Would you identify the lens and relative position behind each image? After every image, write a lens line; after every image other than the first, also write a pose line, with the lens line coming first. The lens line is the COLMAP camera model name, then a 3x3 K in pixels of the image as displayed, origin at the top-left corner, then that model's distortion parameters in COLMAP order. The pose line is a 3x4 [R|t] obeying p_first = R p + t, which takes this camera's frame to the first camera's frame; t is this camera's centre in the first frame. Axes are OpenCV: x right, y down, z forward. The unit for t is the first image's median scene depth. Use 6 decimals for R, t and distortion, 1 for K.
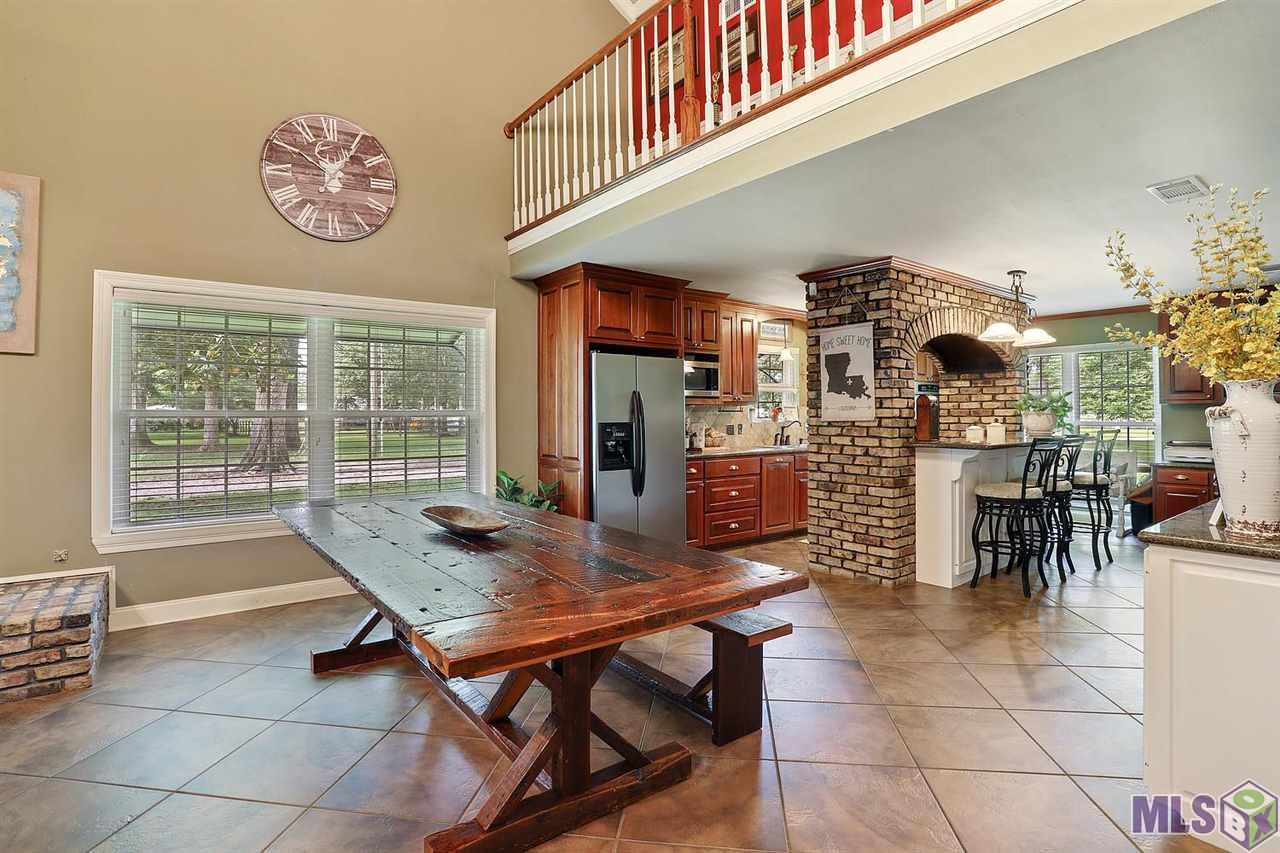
lens RADIAL K [[625.3, 0, 638.7], [0, 625.3, 409.5], [0, 0, 1]] dist [-0.090588, 0.046154]
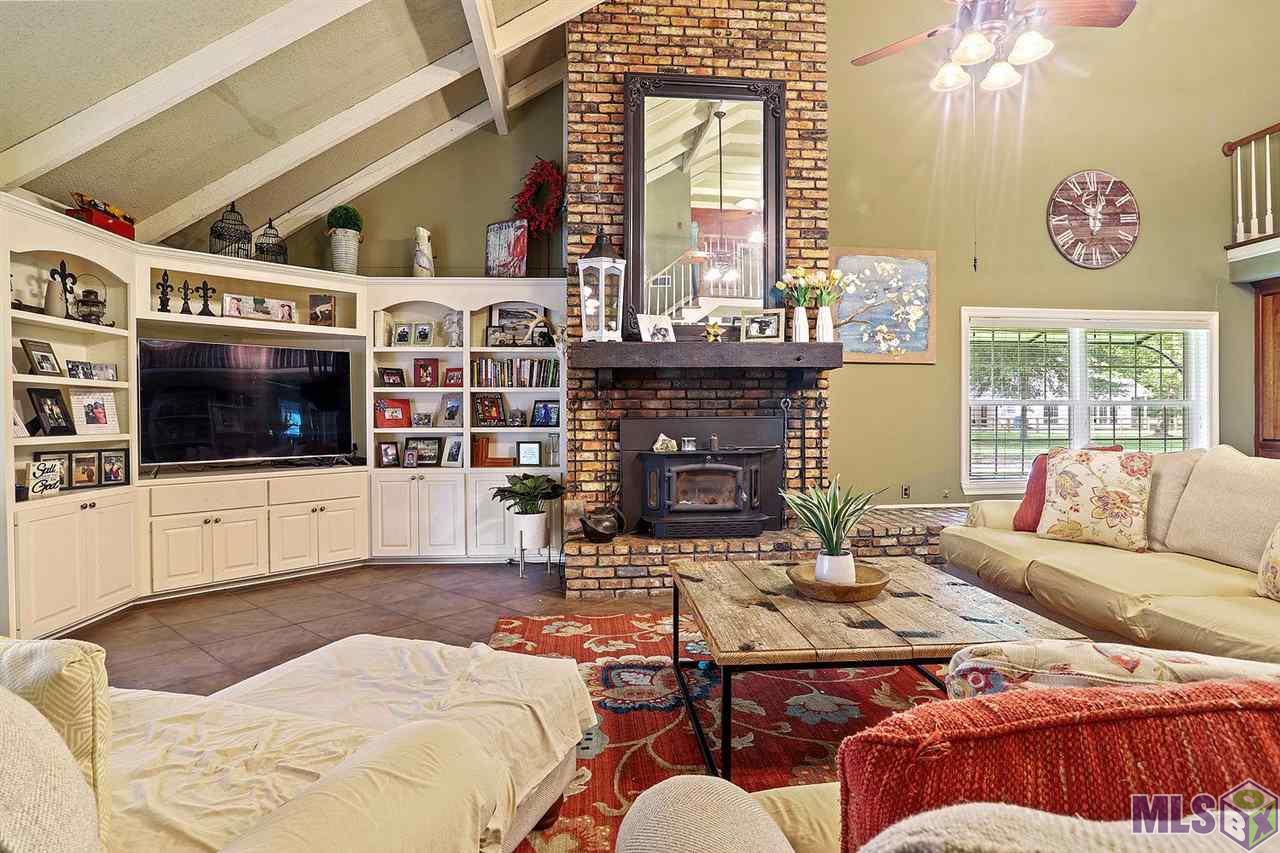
lens RADIAL K [[700.4, 0, 640.0], [0, 700.4, 426.5], [0, 0, 1]] dist [-0.096047, 0.050804]
pose [[0.841616, 0.010401, -0.539976, -0.482592], [0.003799, 0.999676, 0.025176, 0.015647], [0.540063, -0.023240, 0.841304, -0.658137]]
